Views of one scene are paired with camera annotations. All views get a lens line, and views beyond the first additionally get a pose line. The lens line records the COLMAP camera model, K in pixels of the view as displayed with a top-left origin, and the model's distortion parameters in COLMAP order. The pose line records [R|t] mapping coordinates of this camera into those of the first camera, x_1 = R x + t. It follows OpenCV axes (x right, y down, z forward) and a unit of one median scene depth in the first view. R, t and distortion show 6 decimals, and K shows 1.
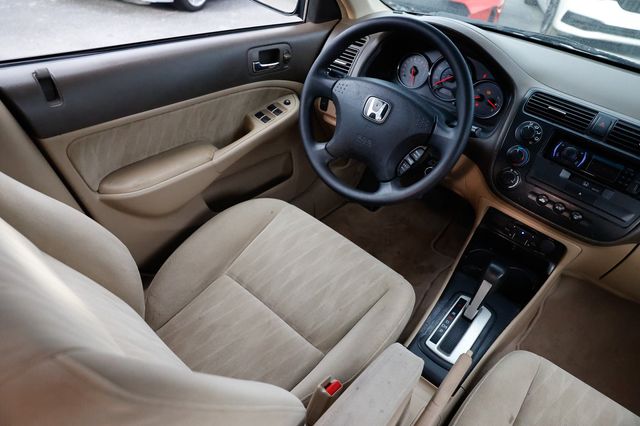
lens RADIAL K [[444.9, 0, 315.4], [0, 444.9, 211.7], [0, 0, 1]] dist [-0.089211, 0.068052]
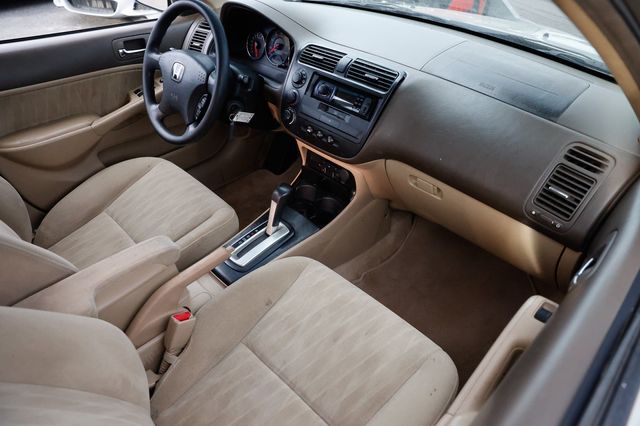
lens RADIAL K [[444.9, 0, 318.0], [0, 444.9, 214.1], [0, 0, 1]] dist [-0.089211, 0.068052]
pose [[0.987980, -0.037679, -0.149917, 0.643228], [0.034131, 0.999075, -0.026172, 0.213762], [0.150764, 0.020741, 0.988352, -0.190764]]
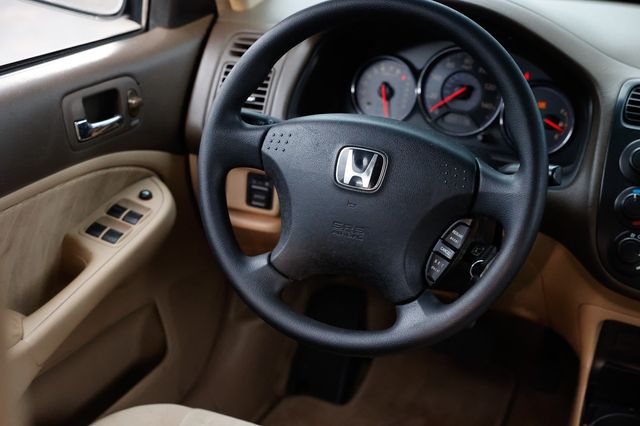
lens RADIAL K [[1151.1, 0, 314.6], [0, 1151.1, 211.3], [0, 0, 1]] dist [0.230003, 0.000000]
pose [[0.958549, -0.171696, 0.227386, -0.202554], [0.219804, 0.953398, -0.206685, 0.074148], [-0.181303, 0.248098, 0.951618, -0.233209]]
